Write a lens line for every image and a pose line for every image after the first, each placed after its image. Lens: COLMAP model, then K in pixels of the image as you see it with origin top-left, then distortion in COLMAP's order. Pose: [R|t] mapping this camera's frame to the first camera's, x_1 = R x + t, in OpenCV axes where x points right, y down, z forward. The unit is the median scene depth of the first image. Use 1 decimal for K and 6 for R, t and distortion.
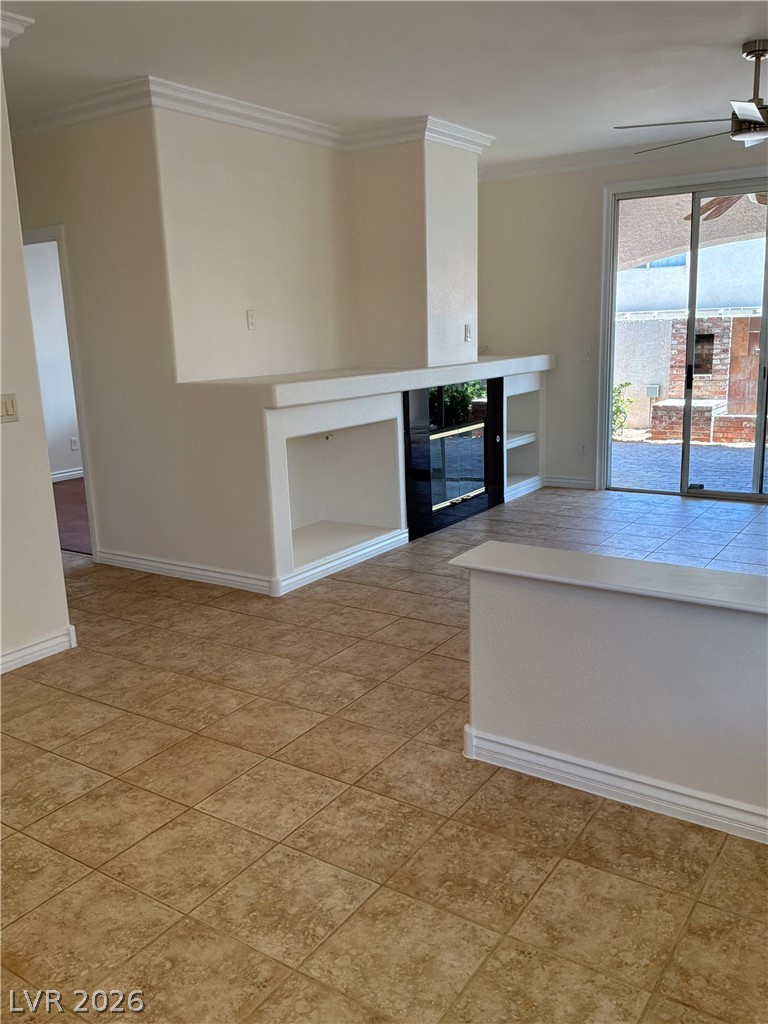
lens RADIAL K [[844.8, 0, 384.0], [0, 844.8, 512.0], [0, 0, 1]] dist [0.132049, -0.254167]
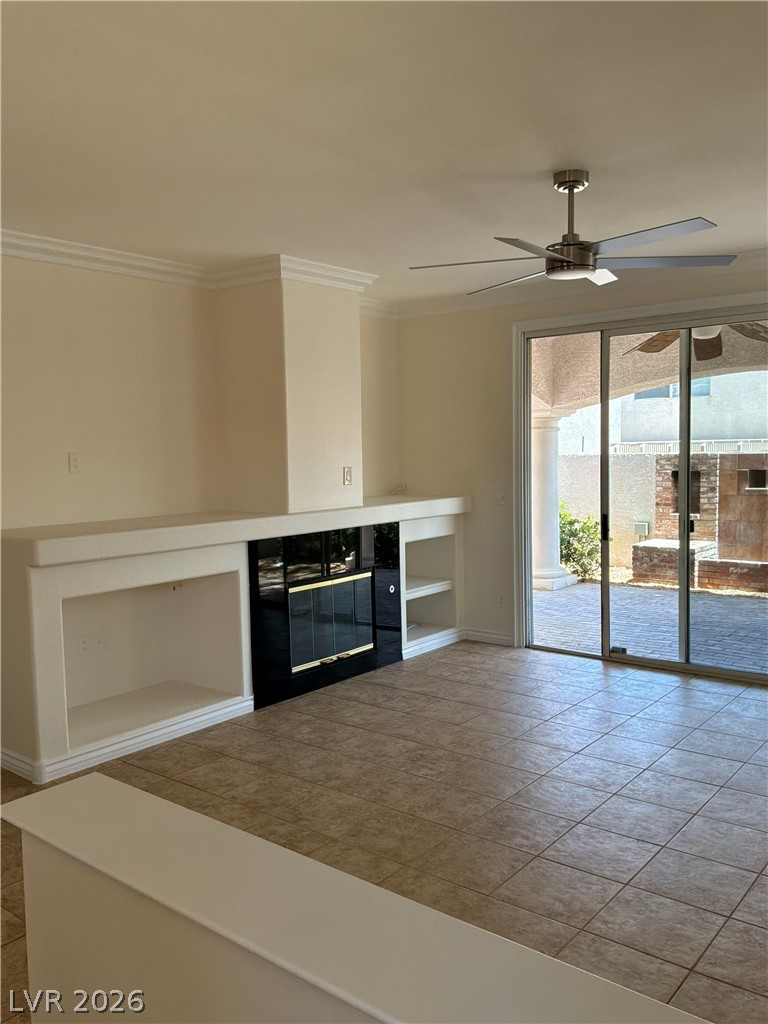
lens RADIAL K [[844.8, 0, 384.0], [0, 844.8, 512.0], [0, 0, 1]] dist [0.132049, -0.254167]
pose [[0.996235, 0.019891, -0.084377, 0.216106], [-0.031069, 0.990588, -0.133302, -0.050817], [0.080931, 0.135422, 0.987477, 0.102304]]
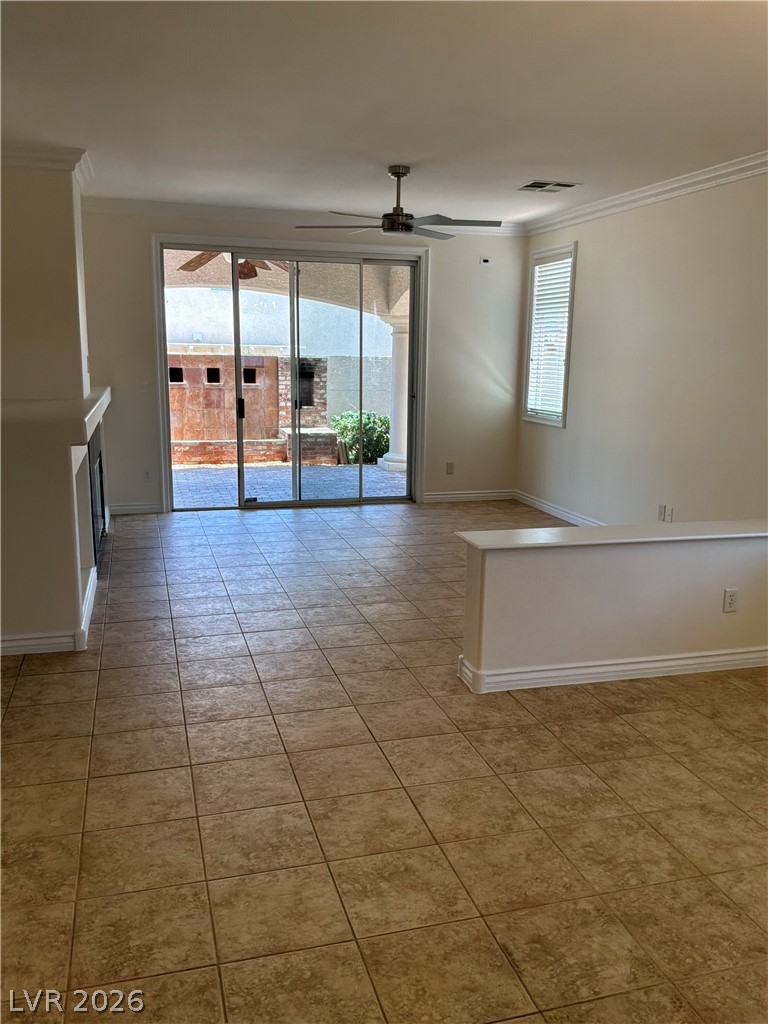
lens RADIAL K [[844.8, 0, 384.0], [0, 844.8, 512.0], [0, 0, 1]] dist [0.132049, -0.254167]
pose [[0.643044, -0.105300, 0.758555, -0.454478], [0.130604, 0.991071, 0.026861, -0.022723], [-0.754610, 0.081798, 0.651055, 0.105361]]
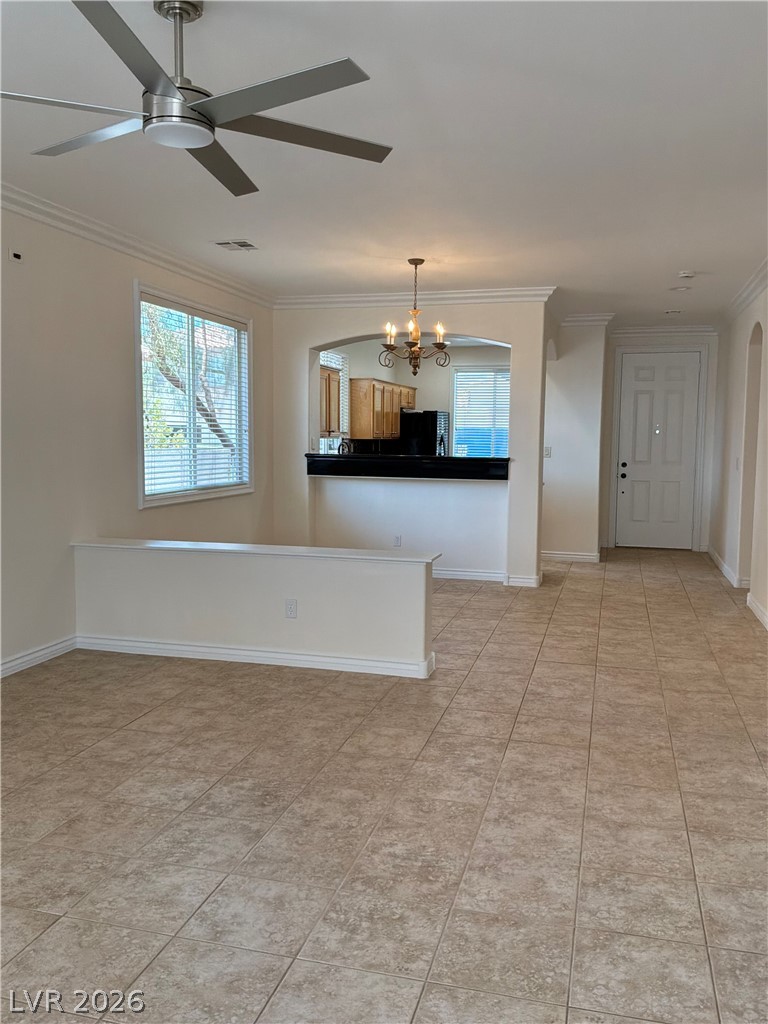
lens RADIAL K [[847.0, 0, 384.0], [0, 847.0, 512.0], [0, 0, 1]] dist [0.113056, -0.202662]
pose [[-0.947347, 0.051992, -0.315960, 0.339655], [-0.048567, 0.951985, 0.302269, -0.253695], [0.316505, 0.301699, -0.899335, 1.141340]]
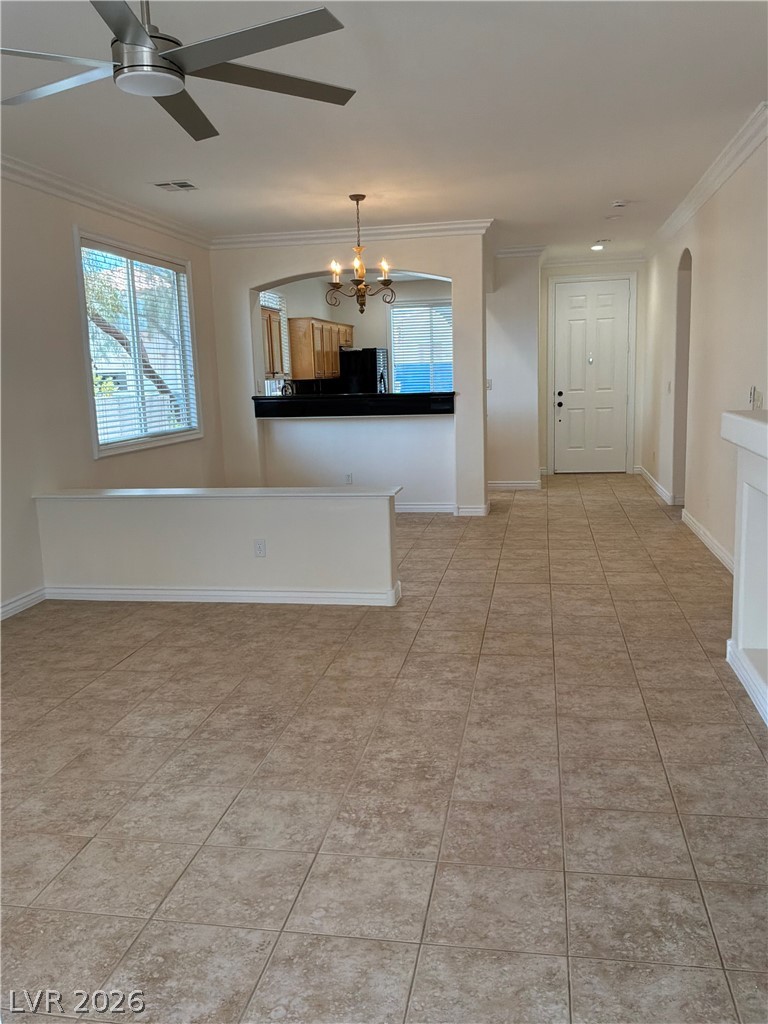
lens RADIAL K [[844.8, 0, 384.0], [0, 844.8, 512.0], [0, 0, 1]] dist [0.132049, -0.254167]
pose [[-0.915361, 0.126540, -0.382232, 0.375016], [-0.024619, 0.929963, 0.366827, -0.258534], [0.401880, 0.345190, -0.848137, 1.156938]]
